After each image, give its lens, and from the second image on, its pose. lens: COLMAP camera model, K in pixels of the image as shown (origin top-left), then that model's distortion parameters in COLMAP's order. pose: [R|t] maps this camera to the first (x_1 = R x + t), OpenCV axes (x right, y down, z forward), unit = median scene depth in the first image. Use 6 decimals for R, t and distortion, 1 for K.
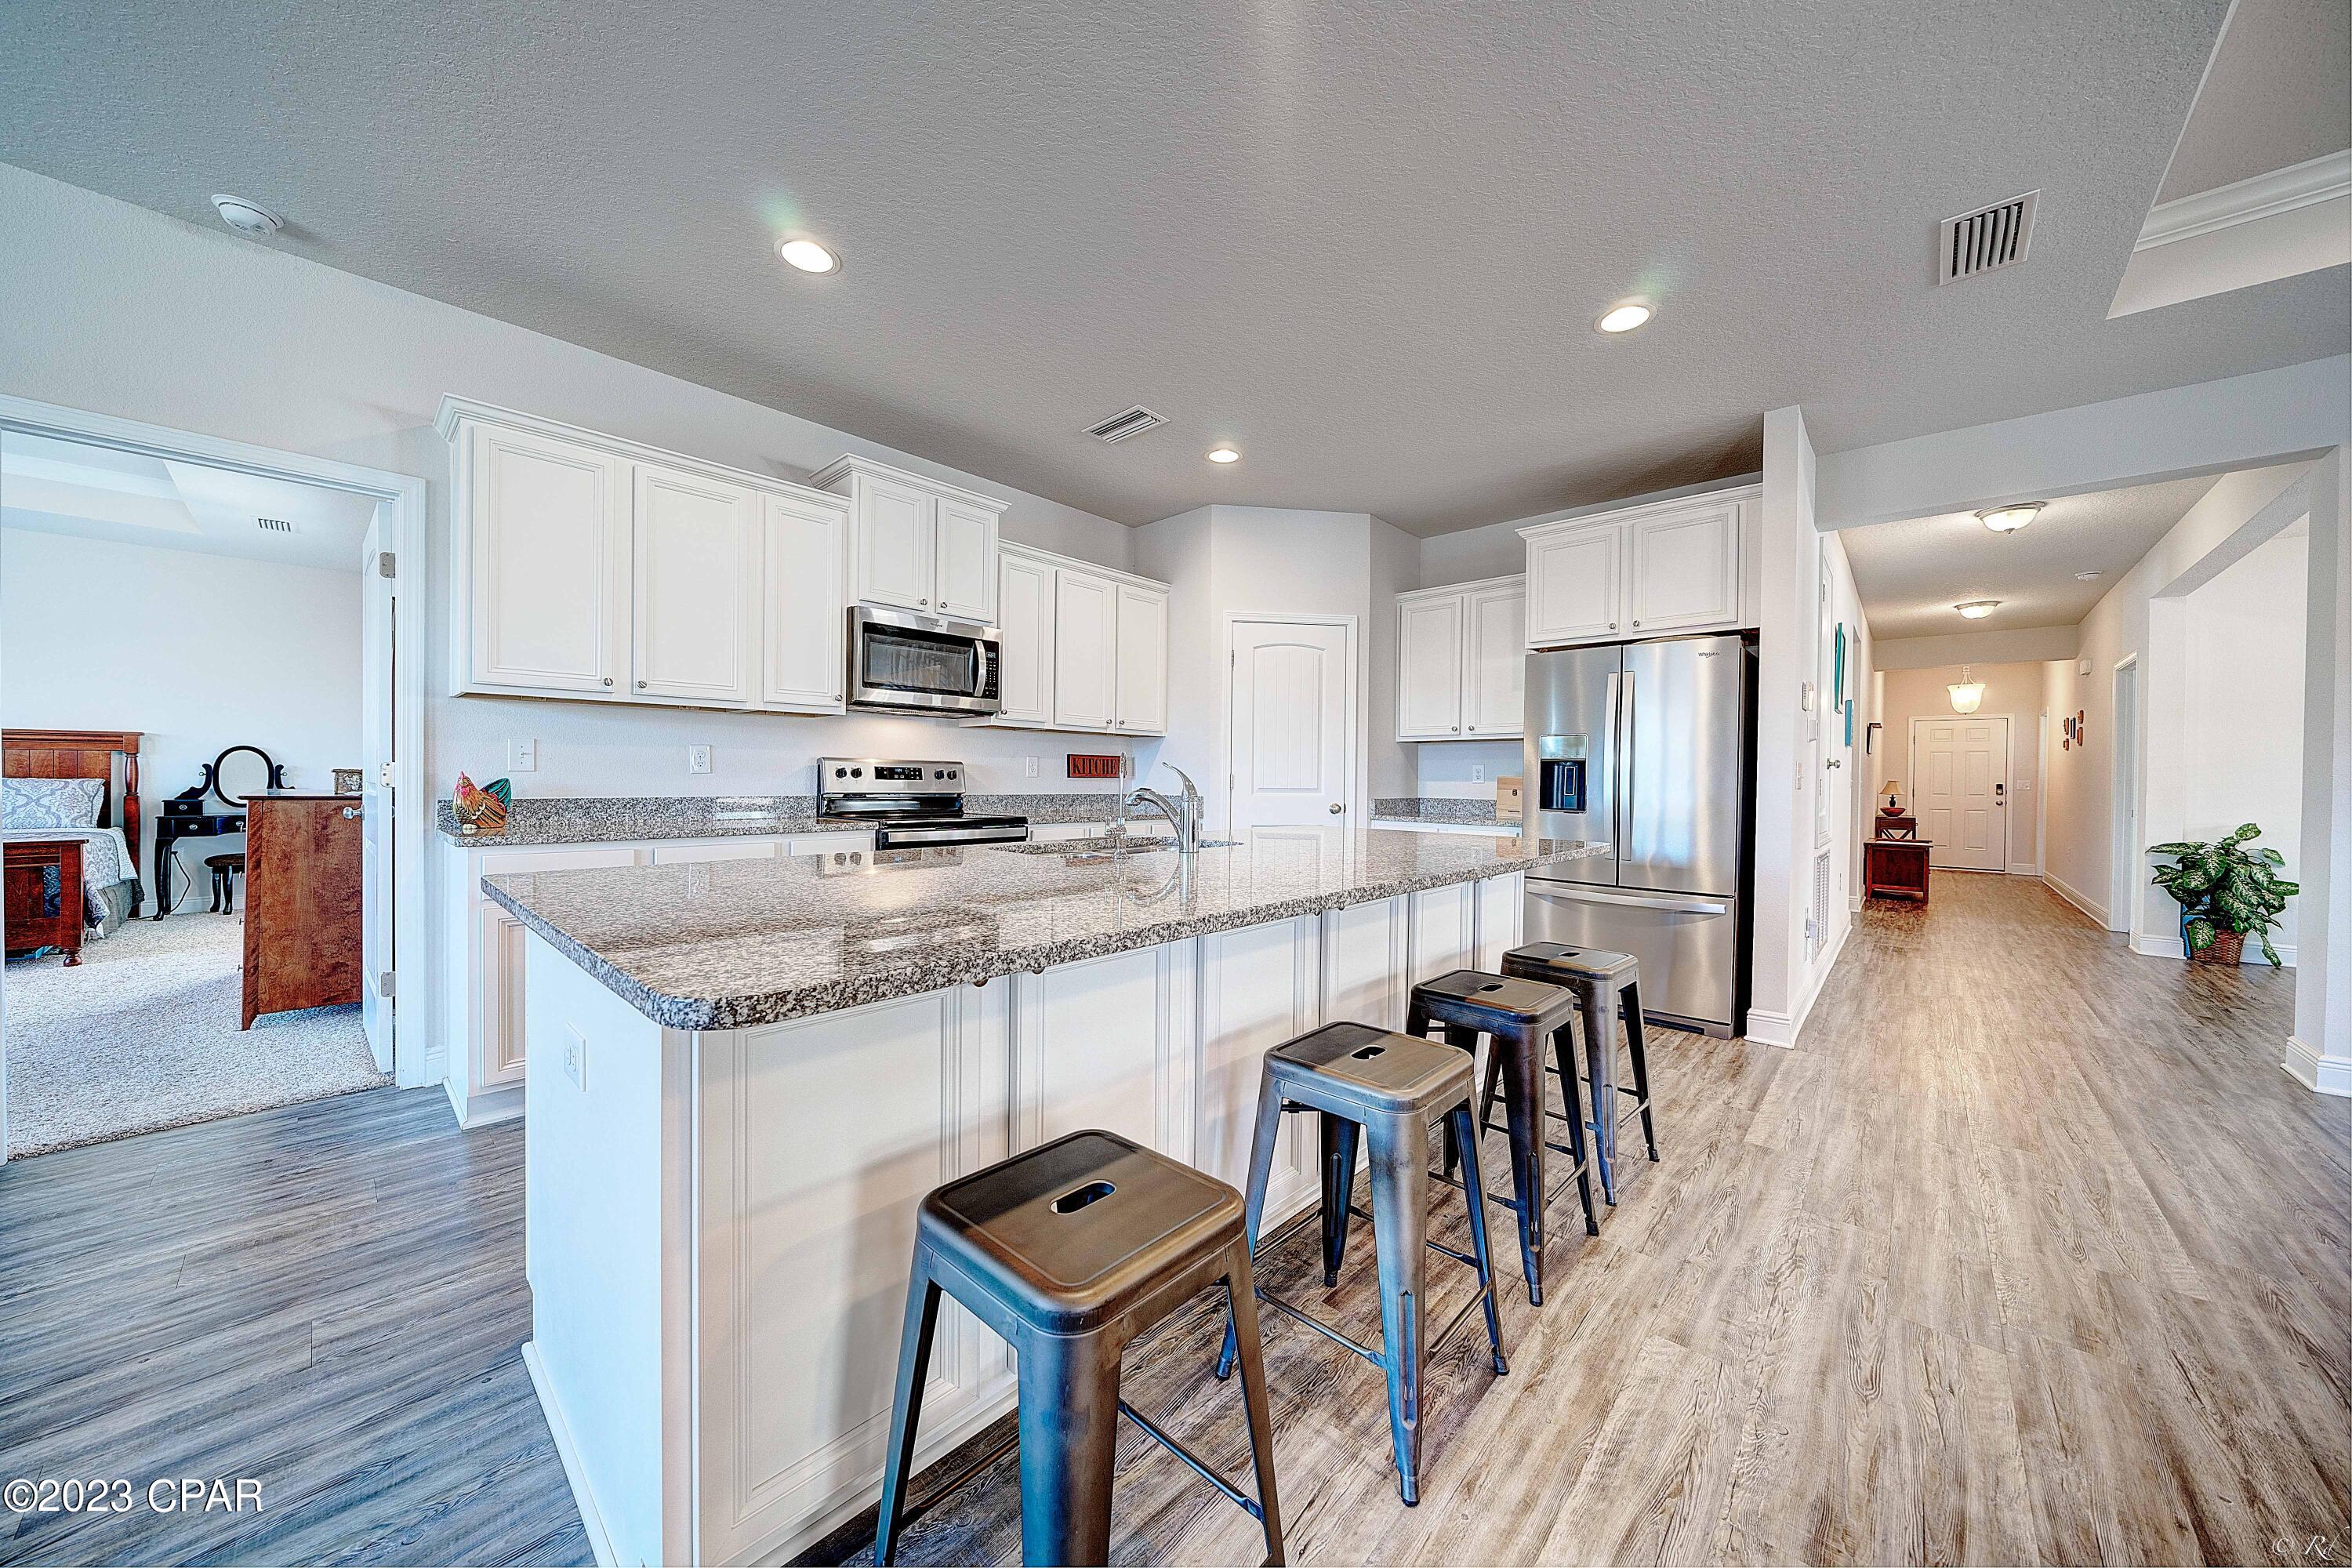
lens RADIAL K [[803.5, 0, 1176.0], [0, 803.5, 784.0], [0, 0, 1]] dist [-0.006360, -0.000003]
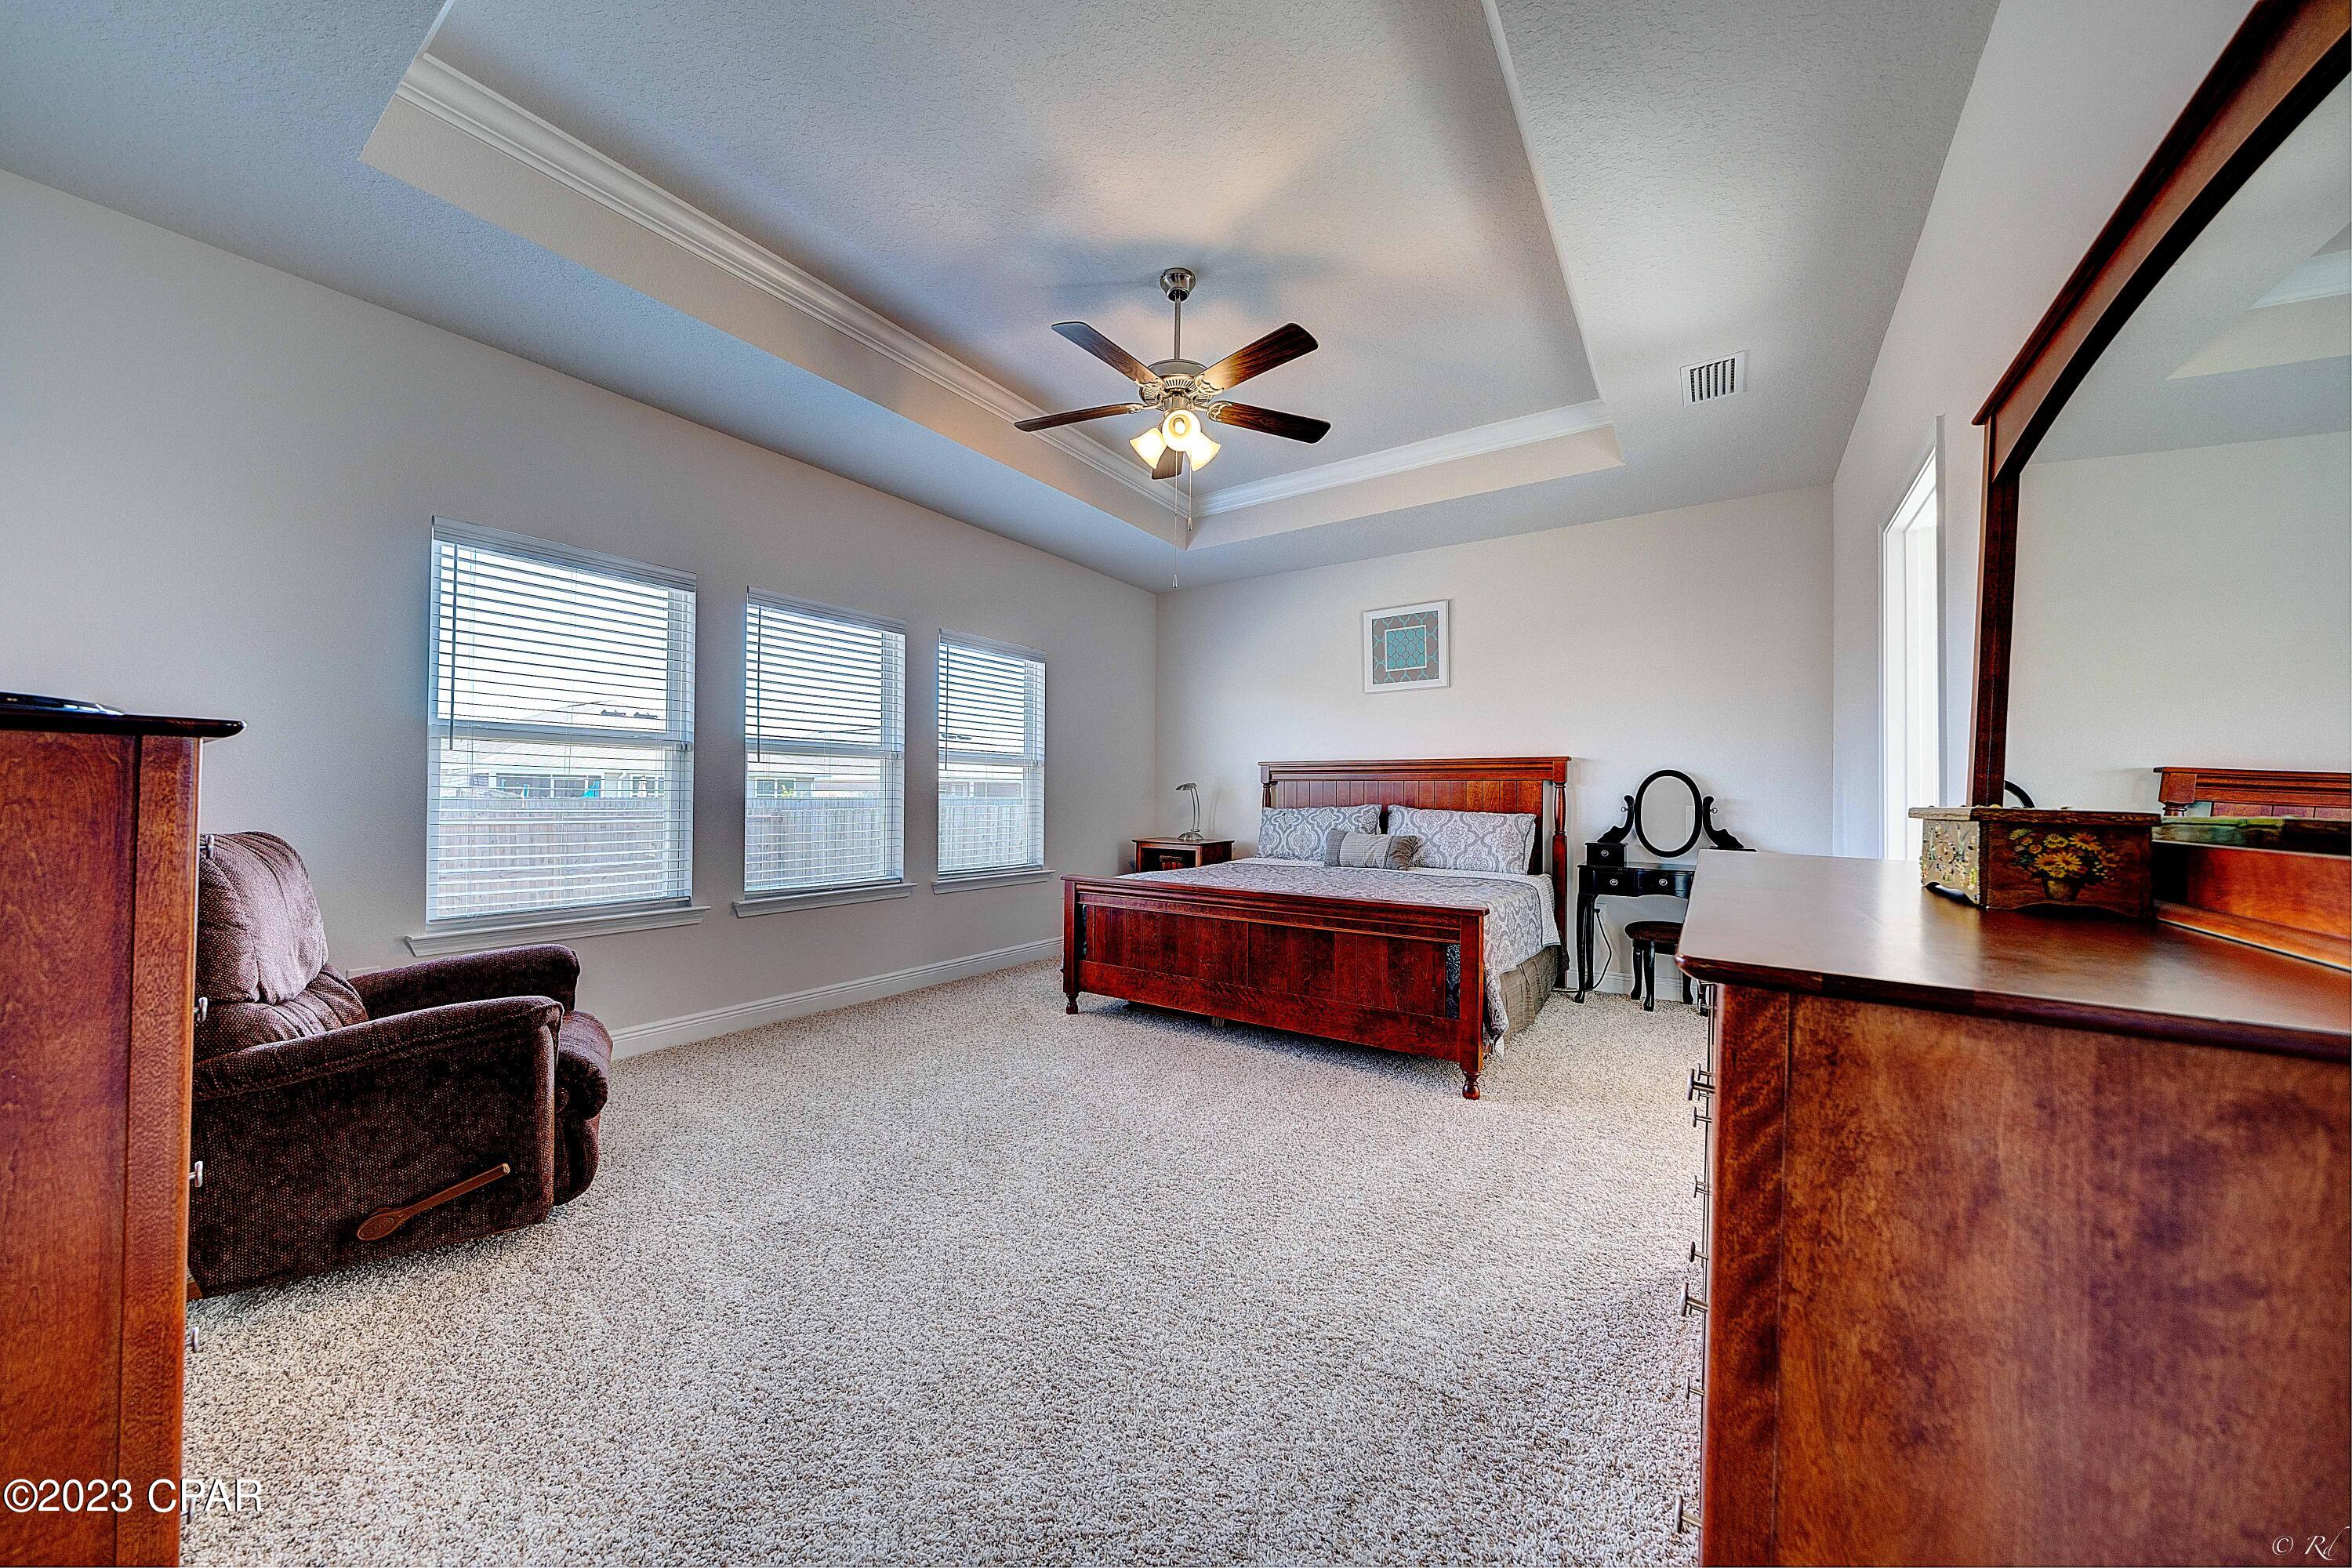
lens RADIAL K [[797.4, 0, 1176.0], [0, 797.4, 784.0], [0, 0, 1]] dist [-0.000985, -0.000015]
pose [[0.159613, -0.020096, -0.986975, -0.579612], [-0.019625, 0.999531, -0.023525, -0.010567], [0.986985, 0.023124, 0.159143, 0.488196]]
